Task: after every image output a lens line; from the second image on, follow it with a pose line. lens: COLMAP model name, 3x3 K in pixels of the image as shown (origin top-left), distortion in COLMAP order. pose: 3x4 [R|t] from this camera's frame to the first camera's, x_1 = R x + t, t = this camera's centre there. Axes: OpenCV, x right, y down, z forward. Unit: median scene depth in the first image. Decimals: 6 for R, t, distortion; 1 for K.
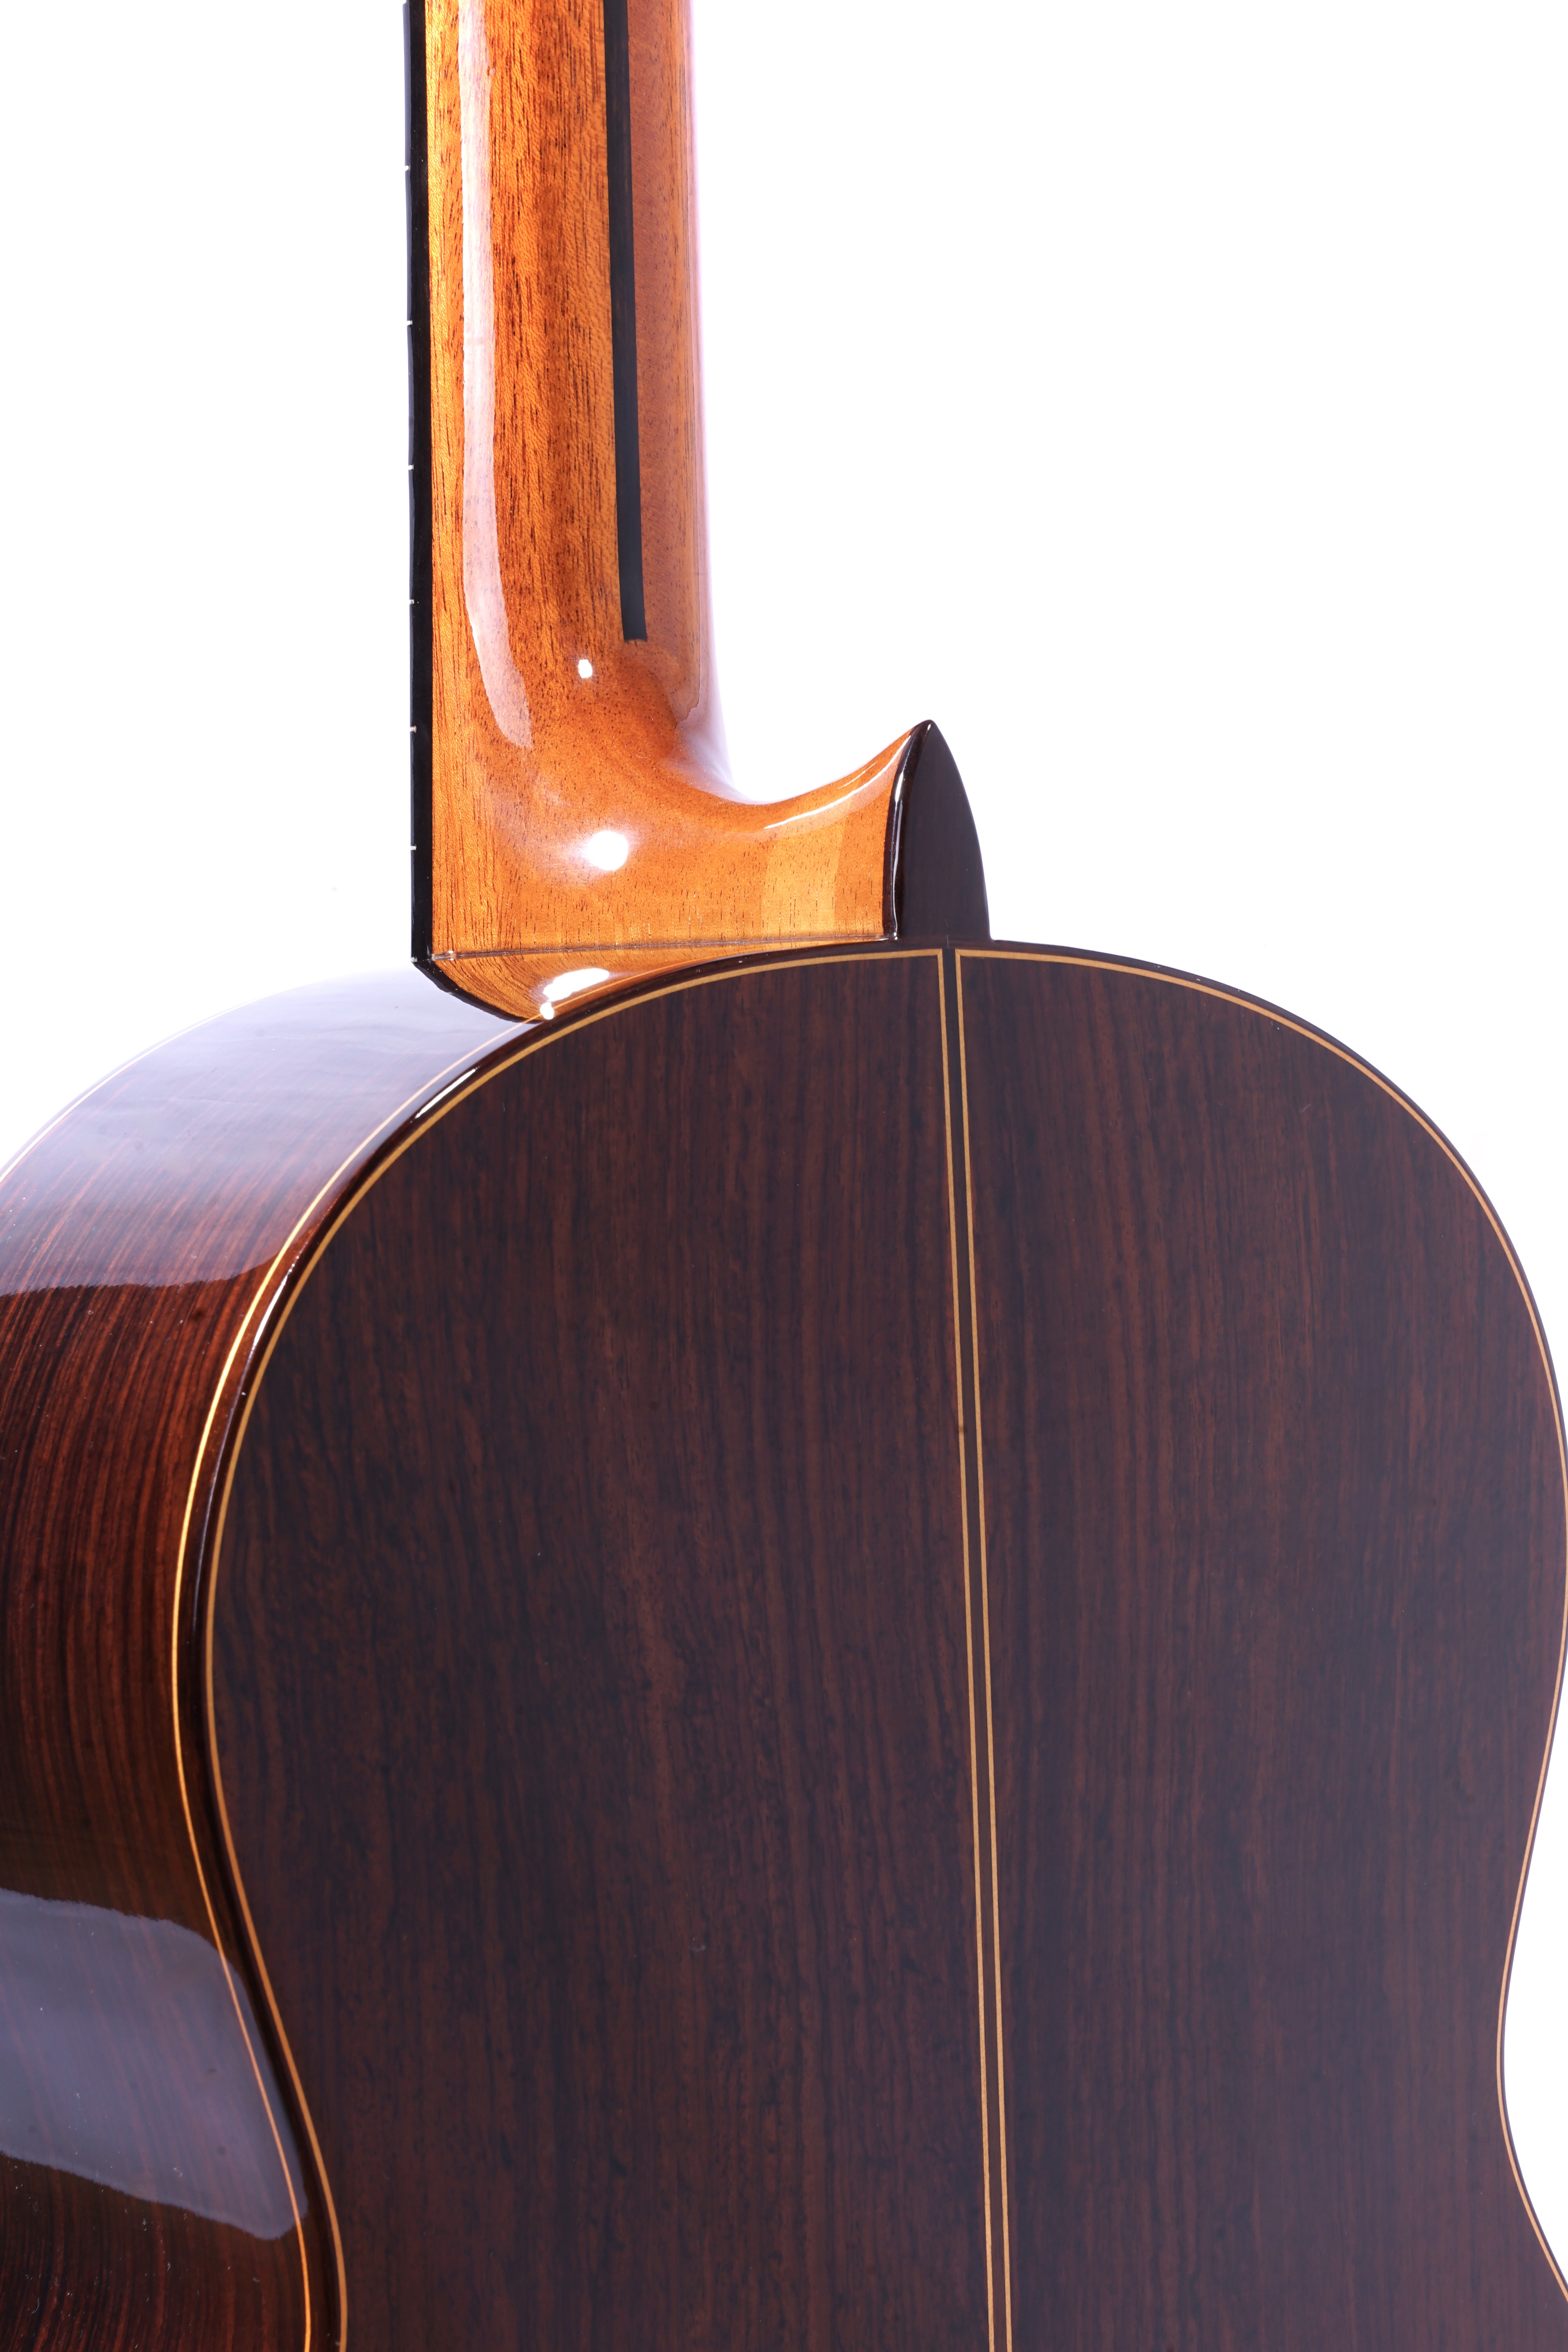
lens RADIAL K [[4947.2, 0, 787.8], [0, 4947.2, 1182.1], [0, 0, 1]] dist [0.315397, 0.000000]
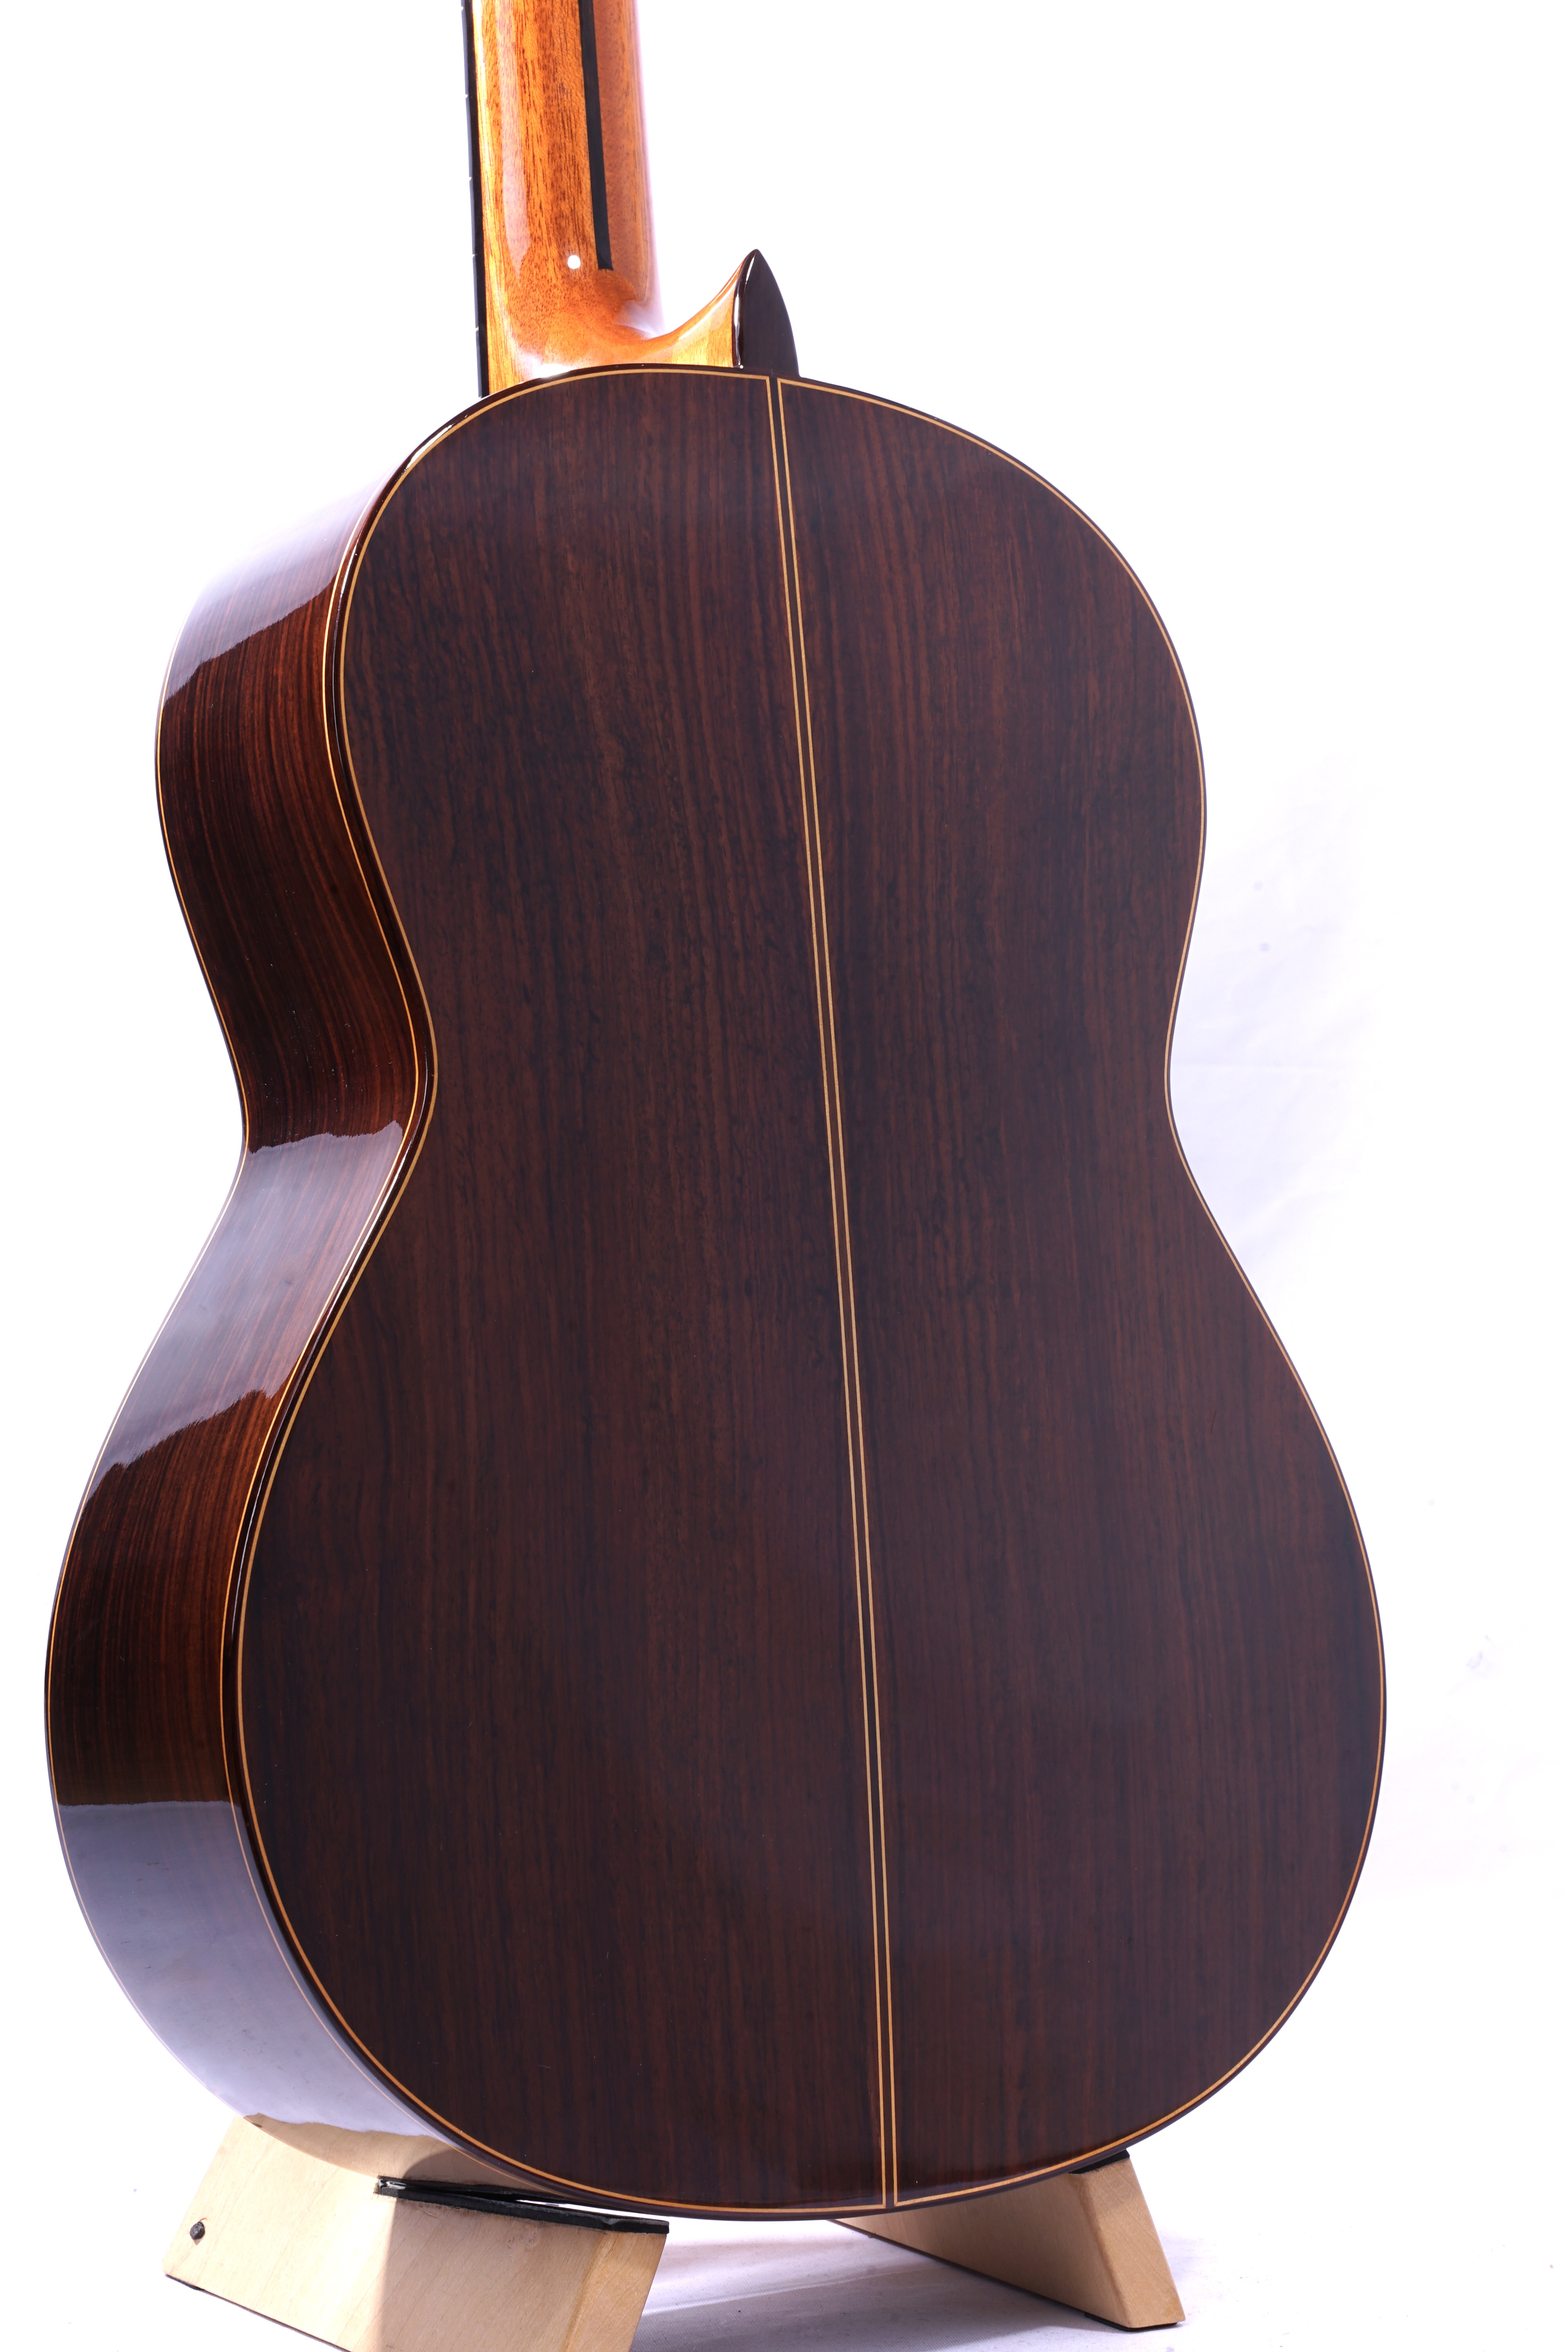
lens RADIAL K [[4655.2, 0, 780.9], [0, 4655.2, 1171.4], [0, 0, 1]] dist [0.266007, 0.000000]
pose [[0.995458, -0.055059, -0.077664, 0.145446], [0.043380, 0.988514, -0.144768, 0.458240], [0.084743, 0.140741, 0.986413, -0.563927]]
